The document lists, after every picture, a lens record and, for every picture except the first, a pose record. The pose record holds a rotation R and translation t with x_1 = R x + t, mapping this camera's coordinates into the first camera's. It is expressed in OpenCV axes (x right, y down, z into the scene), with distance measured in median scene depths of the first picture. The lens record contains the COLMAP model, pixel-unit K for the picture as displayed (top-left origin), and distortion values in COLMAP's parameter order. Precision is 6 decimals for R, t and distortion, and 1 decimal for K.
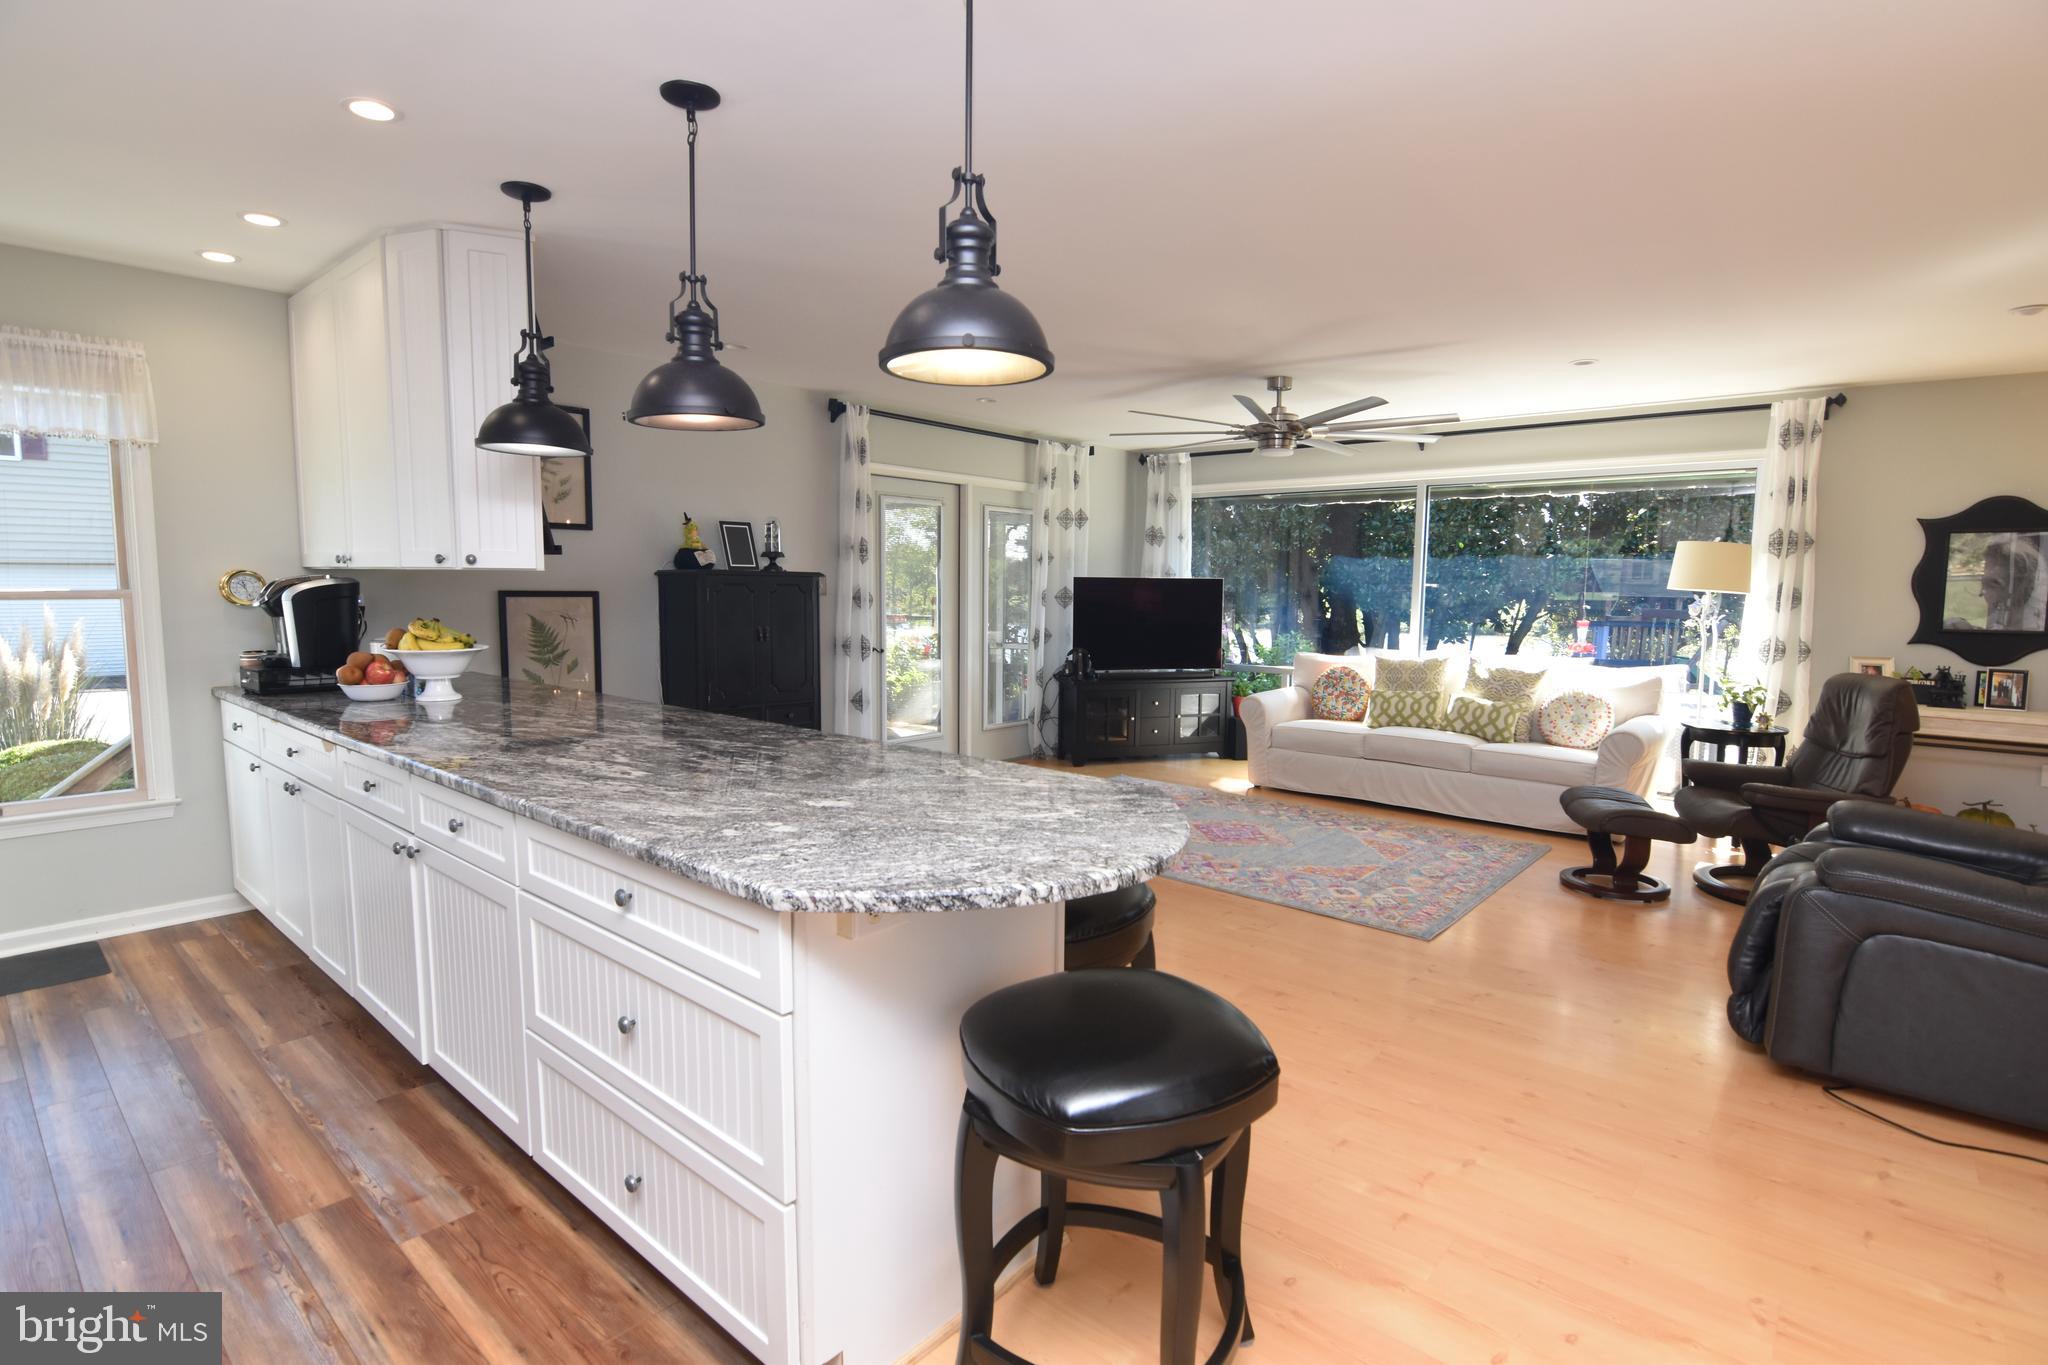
lens RADIAL K [[989.7, 0, 1031.0], [0, 989.7, 682.7], [0, 0, 1]] dist [-0.007797, -0.009392]
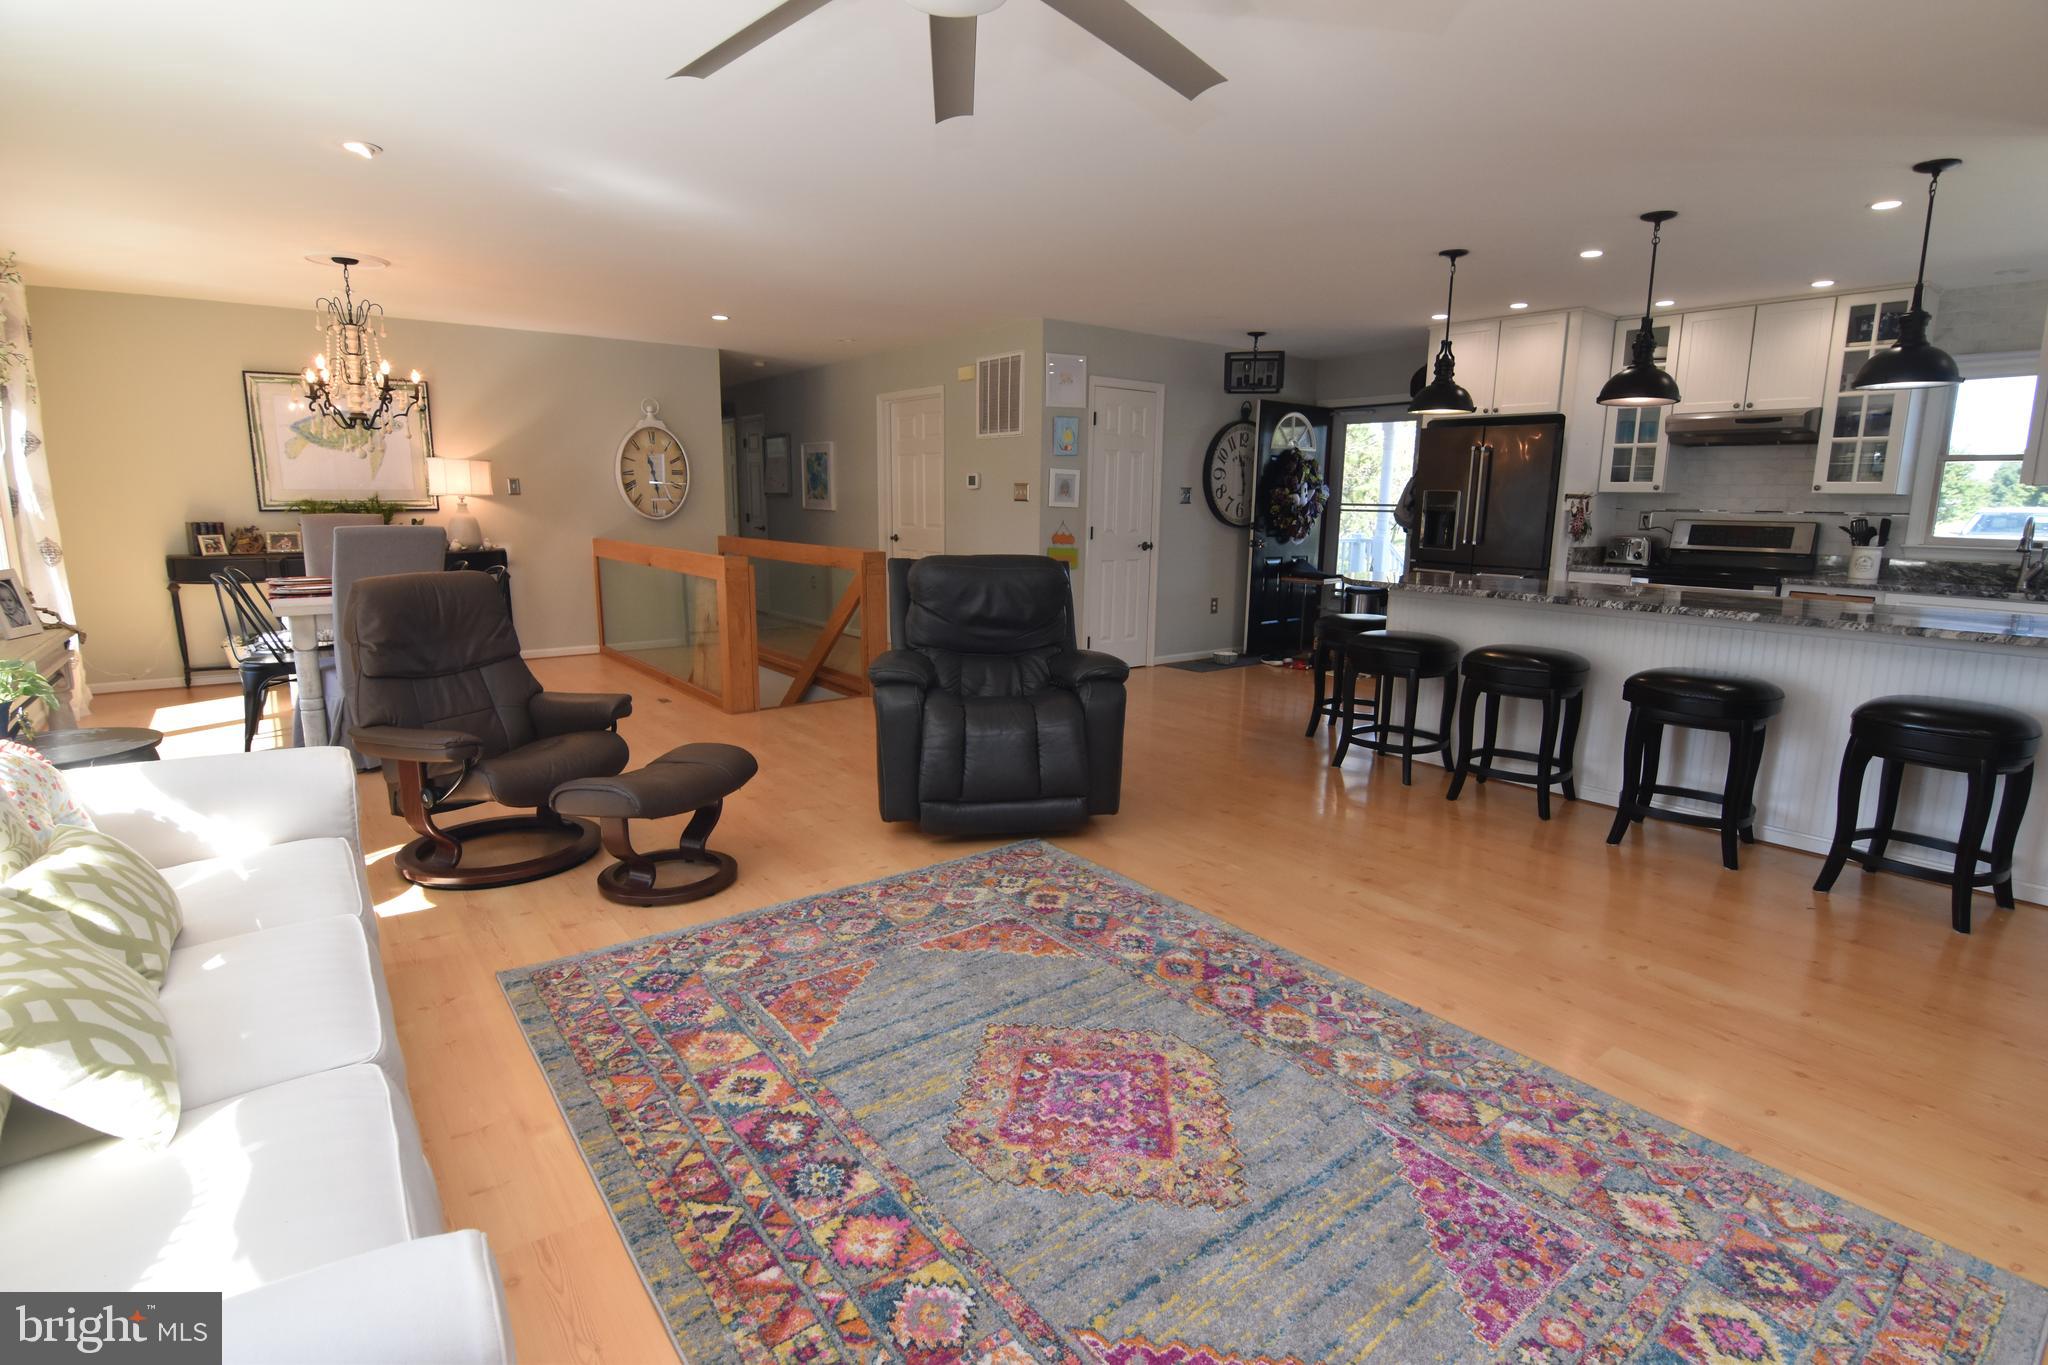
lens RADIAL K [[989.7, 0, 1030.2], [0, 989.7, 683.0], [0, 0, 1]] dist [-0.007797, -0.009392]
pose [[-0.979630, -0.059419, 0.191821, 0.152065], [-0.003397, 0.959988, 0.280021, -0.112167], [-0.200785, 0.273665, -0.940634, 1.260893]]
